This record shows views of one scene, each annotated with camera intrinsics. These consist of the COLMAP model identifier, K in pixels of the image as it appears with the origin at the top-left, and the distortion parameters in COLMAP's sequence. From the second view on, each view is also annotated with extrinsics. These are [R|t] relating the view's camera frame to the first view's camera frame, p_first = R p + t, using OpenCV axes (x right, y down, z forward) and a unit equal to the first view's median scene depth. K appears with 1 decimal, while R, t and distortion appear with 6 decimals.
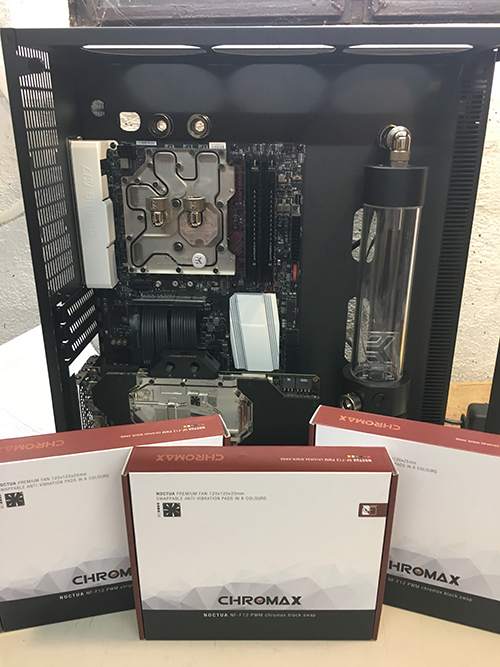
lens RADIAL K [[573.4, 0, 254.7], [0, 573.4, 329.4], [0, 0, 1]] dist [0.062561, -0.076376]
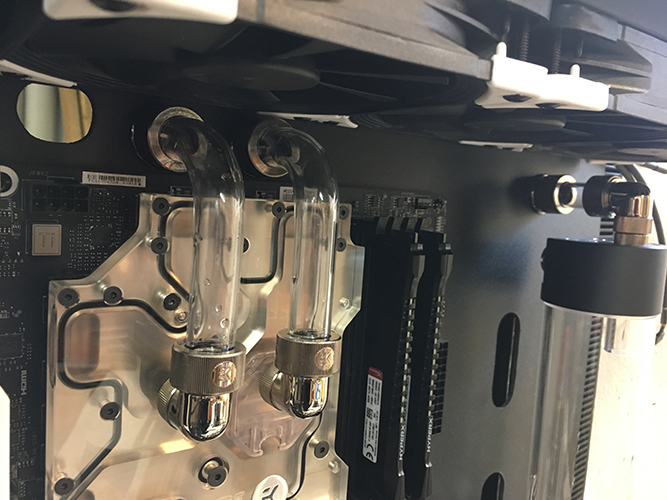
lens RADIAL K [[573.4, 0, 334.2], [0, 573.4, 237.0], [0, 0, 1]] dist [0.062561, -0.076376]
pose [[0.777700, -0.007405, 0.628592, -0.291738], [0.157078, 0.970501, -0.182904, -0.204298], [-0.608695, 0.240983, 0.755922, 0.661354]]
